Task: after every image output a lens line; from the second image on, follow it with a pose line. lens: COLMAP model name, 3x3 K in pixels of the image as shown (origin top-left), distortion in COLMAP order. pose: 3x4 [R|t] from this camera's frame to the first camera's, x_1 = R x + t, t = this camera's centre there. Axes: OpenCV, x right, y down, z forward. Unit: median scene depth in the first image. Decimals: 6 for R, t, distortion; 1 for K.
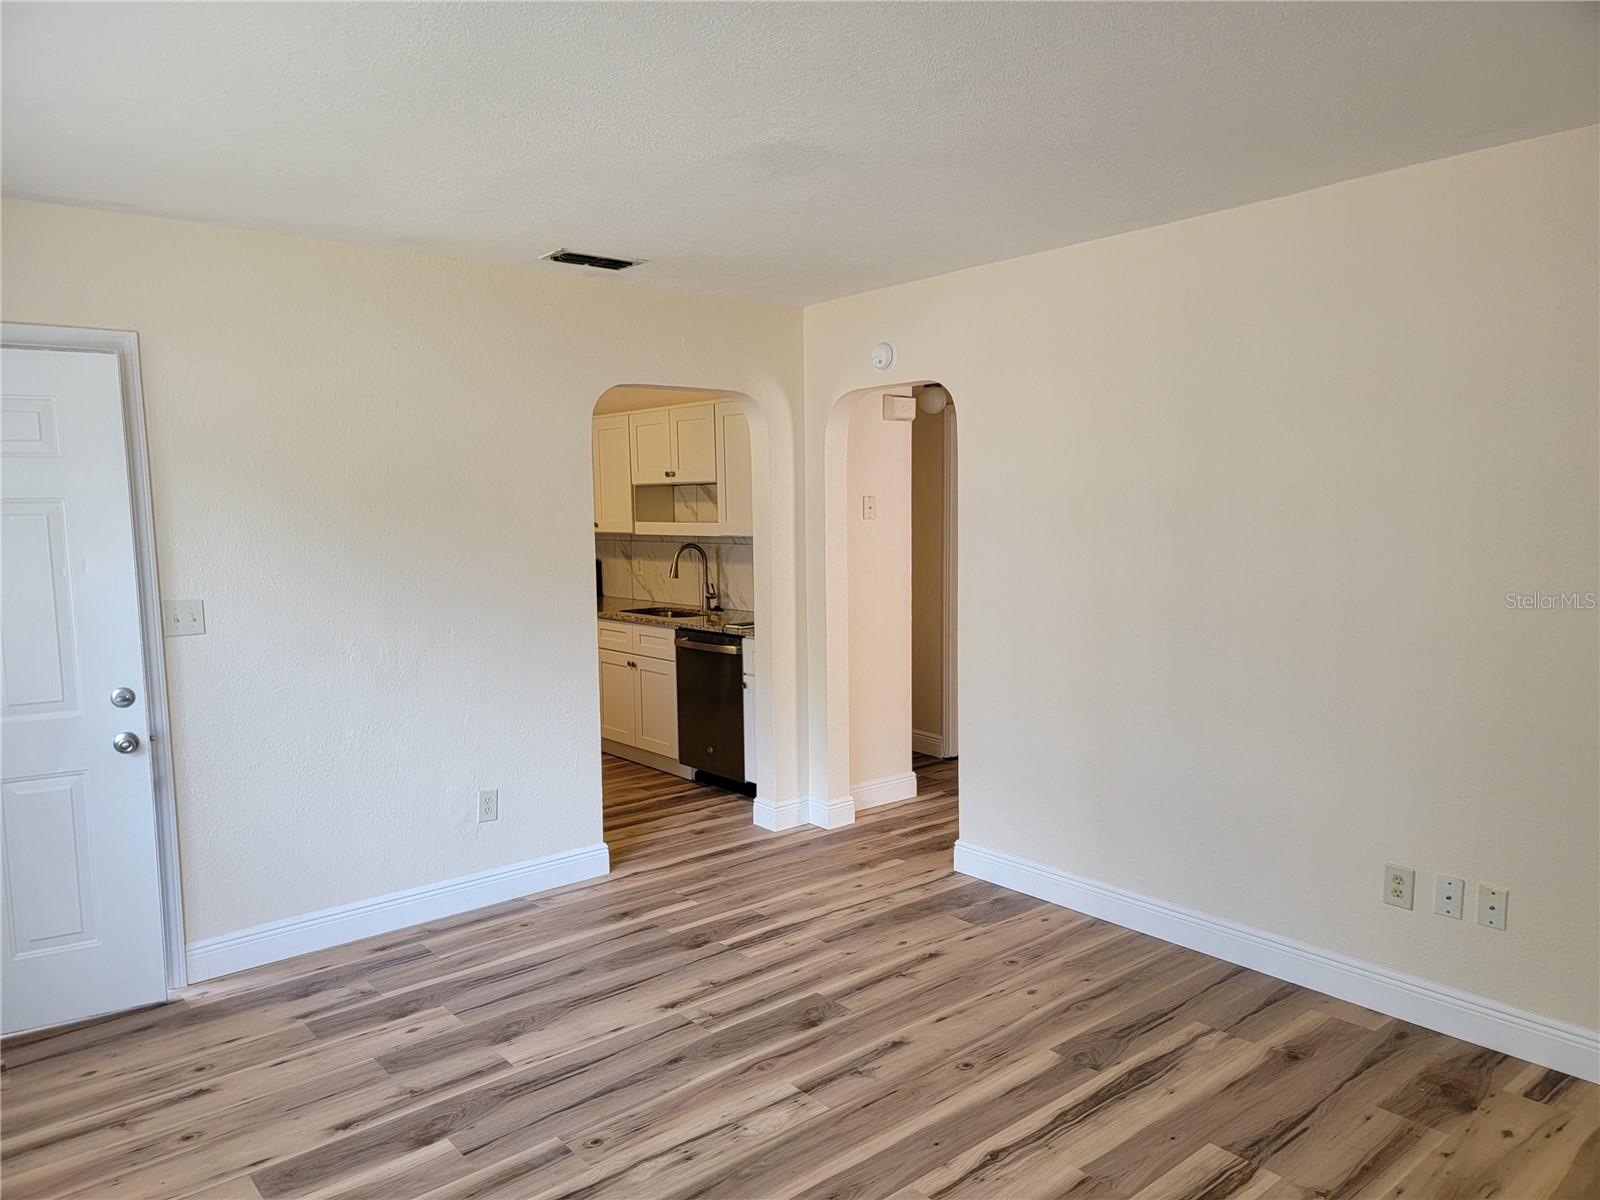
lens RADIAL K [[1112.2, 0, 800.5], [0, 1112.2, 606.8], [0, 0, 1]] dist [0.063508, 0.000545]
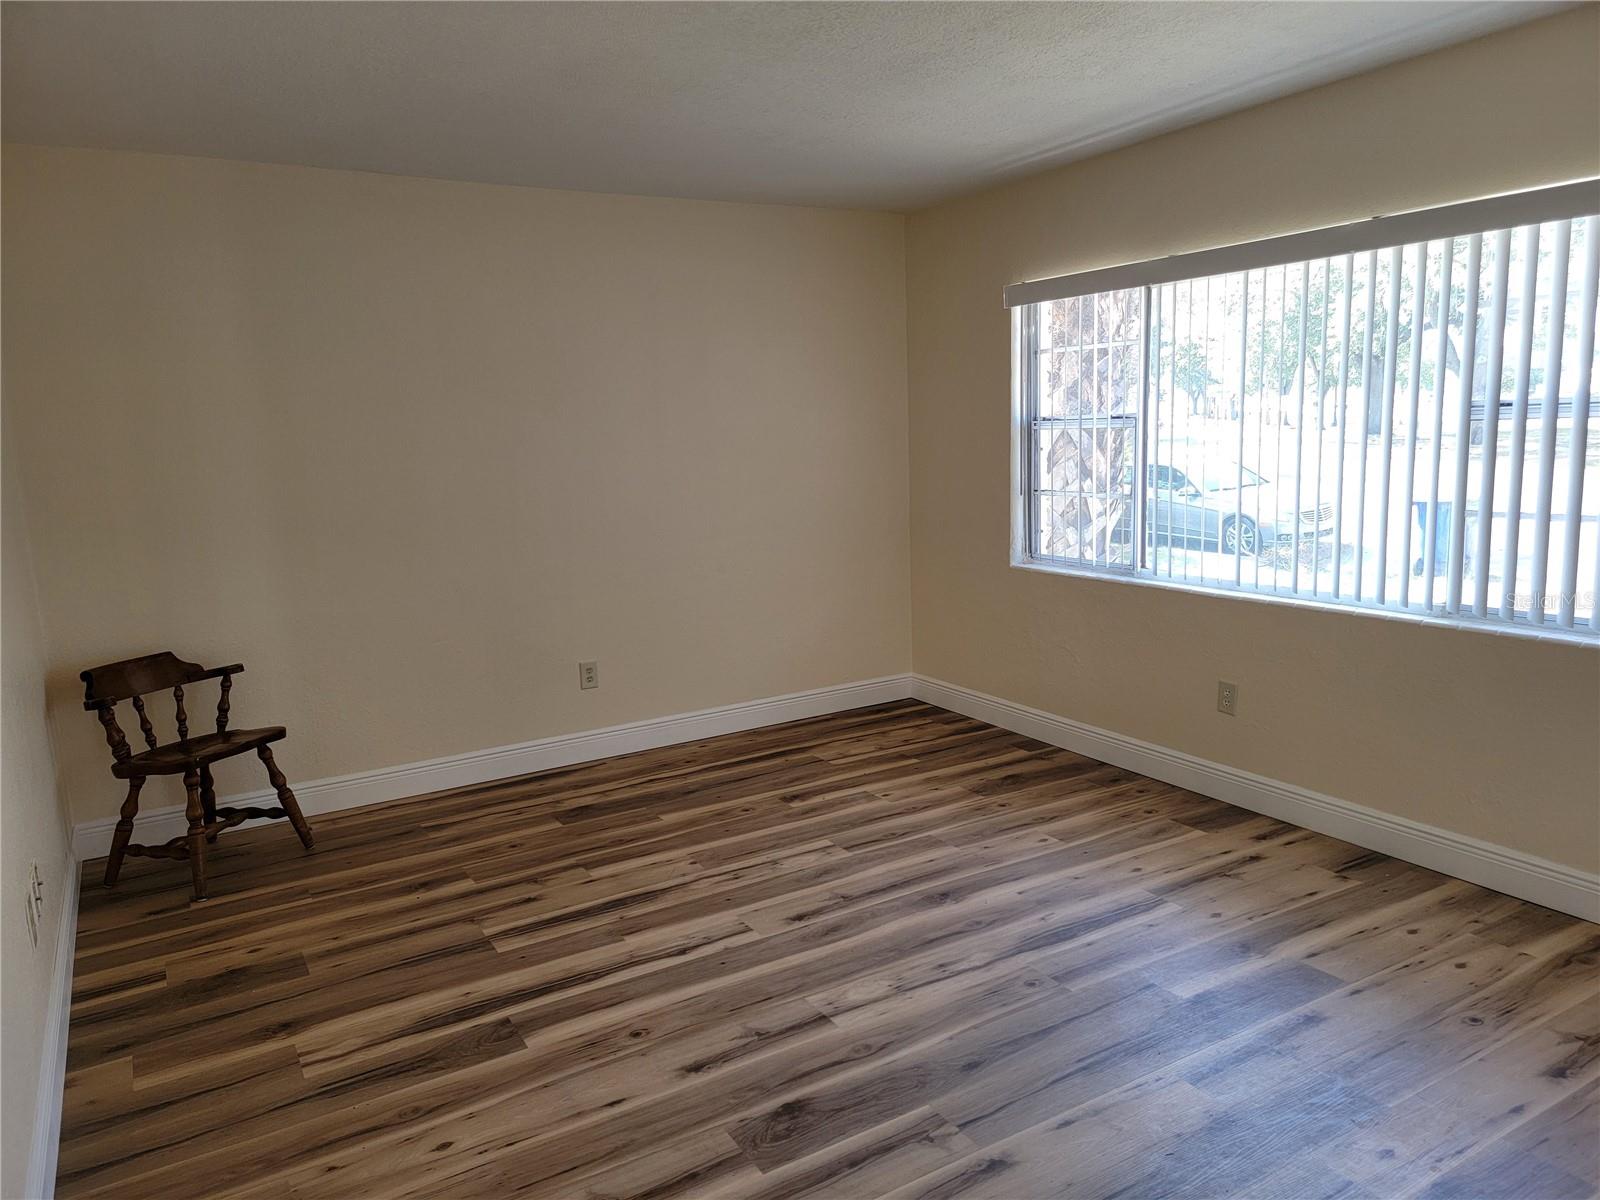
lens RADIAL K [[1112.2, 0, 800.2], [0, 1112.2, 600.7], [0, 0, 1]] dist [0.063508, 0.000545]
pose [[-0.985540, 0.024003, 0.167733, -0.099679], [0.065424, 0.967054, 0.246021, -0.097145], [-0.156302, 0.253438, -0.954641, 1.272656]]
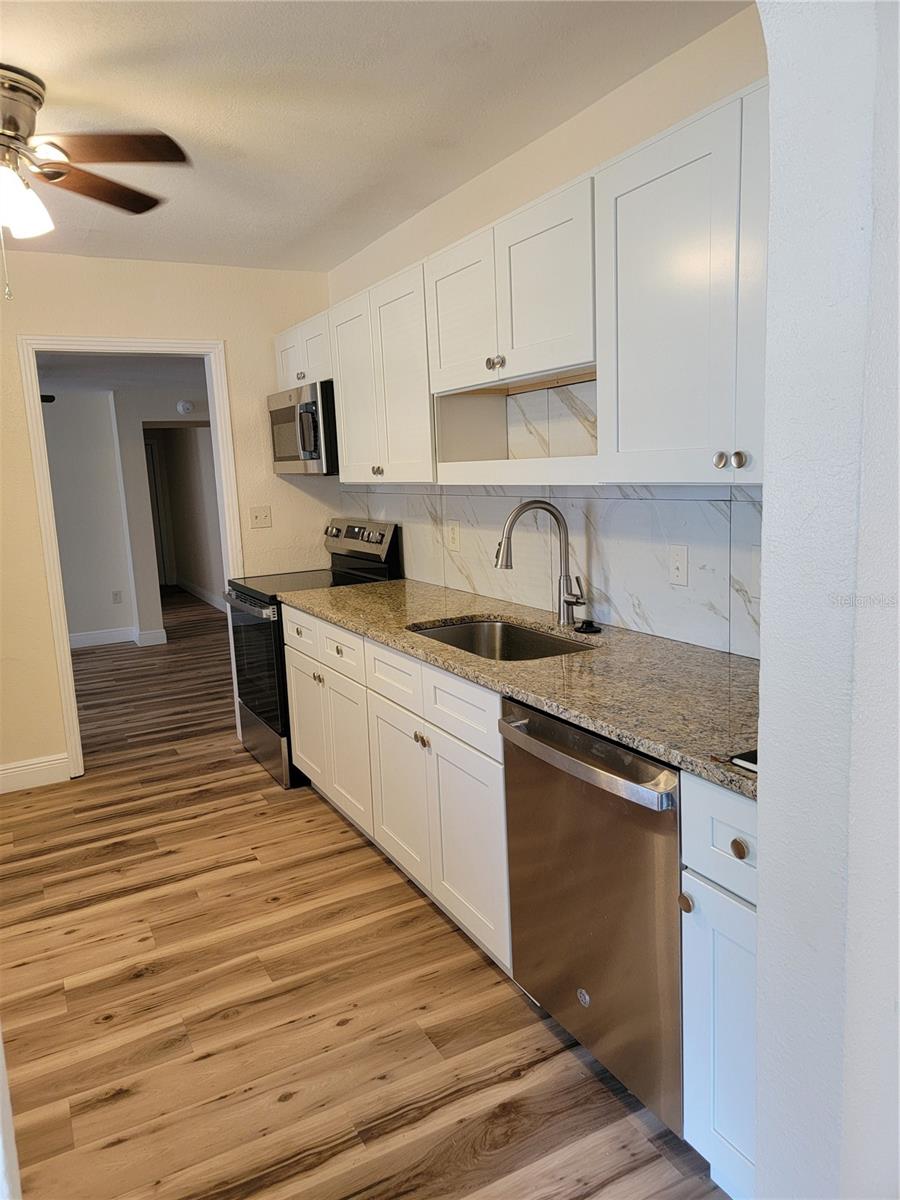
lens RADIAL K [[834.1, 0, 445.3], [0, 834.1, 601.0], [0, 0, 1]] dist [0.063508, 0.000545]
pose [[0.978310, 0.007115, -0.207023, -0.065354], [0.008980, 0.997014, 0.076700, -0.044421], [0.206951, -0.076896, 0.975325, 0.671218]]
